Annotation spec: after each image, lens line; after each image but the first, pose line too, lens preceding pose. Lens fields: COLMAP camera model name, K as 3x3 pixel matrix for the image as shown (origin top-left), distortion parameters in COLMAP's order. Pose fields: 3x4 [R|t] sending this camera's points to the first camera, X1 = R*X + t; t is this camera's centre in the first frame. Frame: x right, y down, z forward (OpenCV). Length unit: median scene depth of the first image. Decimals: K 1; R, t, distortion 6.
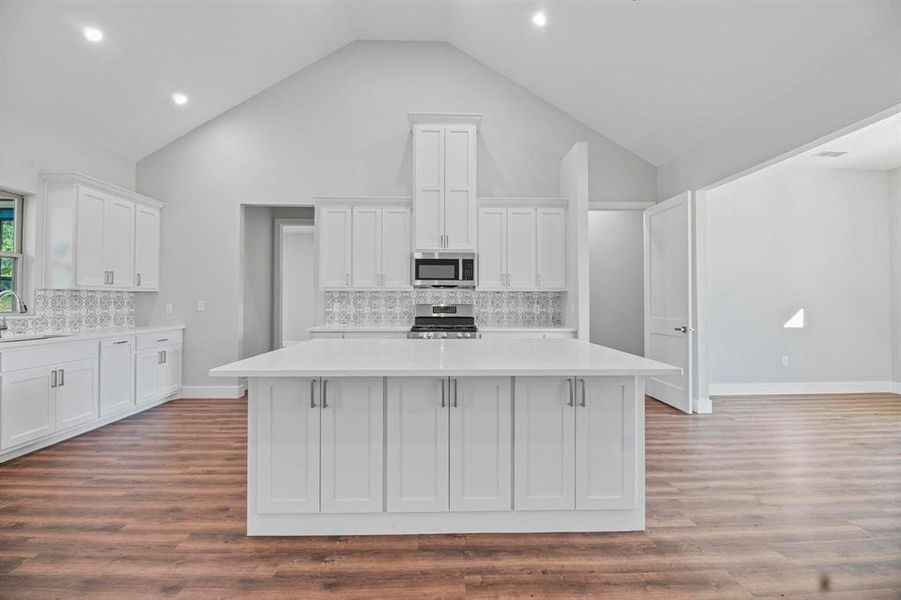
lens RADIAL K [[396.7, 0, 451.9], [0, 396.7, 297.2], [0, 0, 1]] dist [-0.022395, -0.004554]
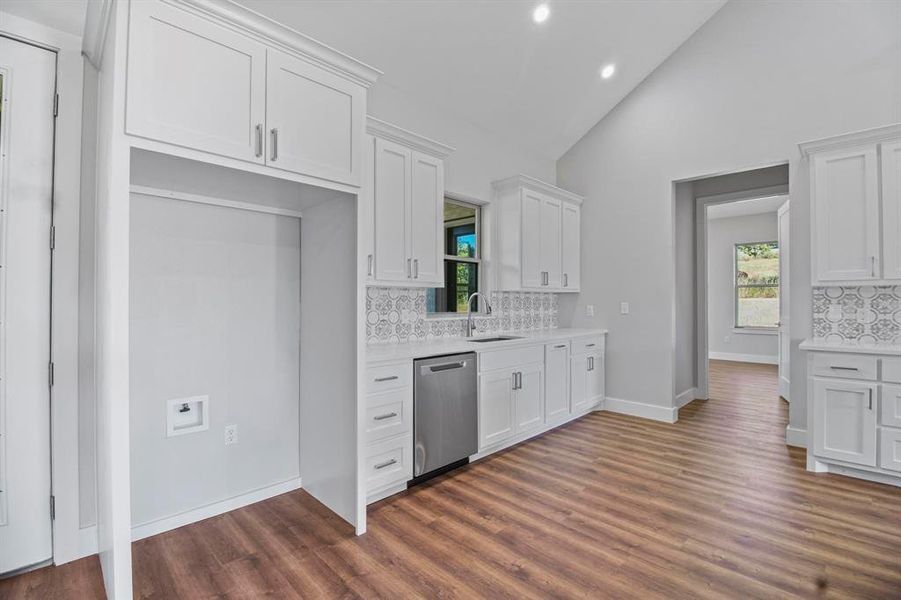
lens RADIAL K [[396.7, 0, 451.9], [0, 396.7, 297.2], [0, 0, 1]] dist [-0.022395, -0.004554]
pose [[0.676369, -0.008688, -0.736512, -0.296817], [0.007037, 0.999961, -0.005333, 0.000366], [0.736529, -0.001576, 0.676404, 0.146113]]
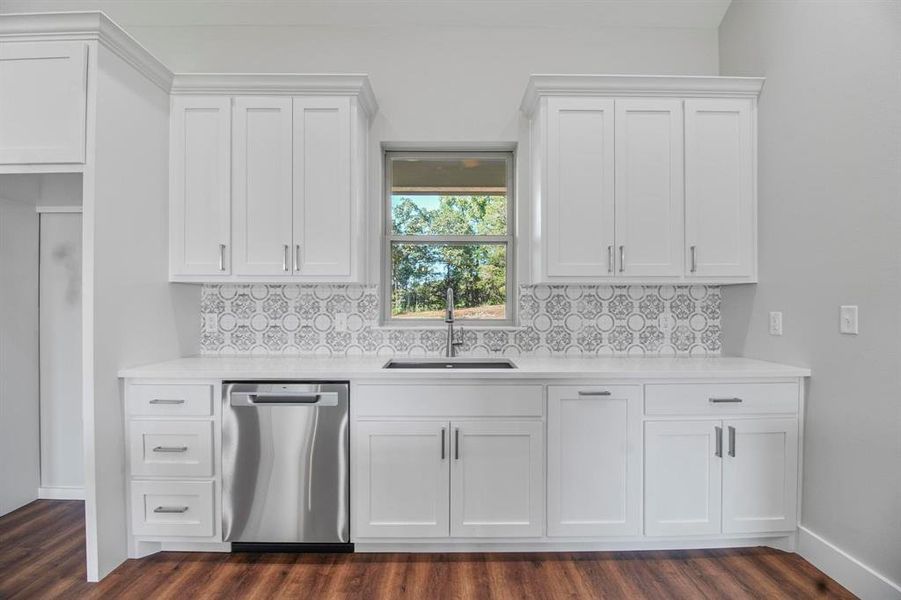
lens RADIAL K [[418.5, 0, 450.5], [0, 418.5, 300.0], [0, 0, 1]] dist [0.003609, -0.015948]
pose [[-0.022501, -0.007319, -0.999720, -0.317149], [0.009025, 0.999931, -0.007523, 0.006164], [0.999706, -0.009192, -0.022433, 0.773884]]
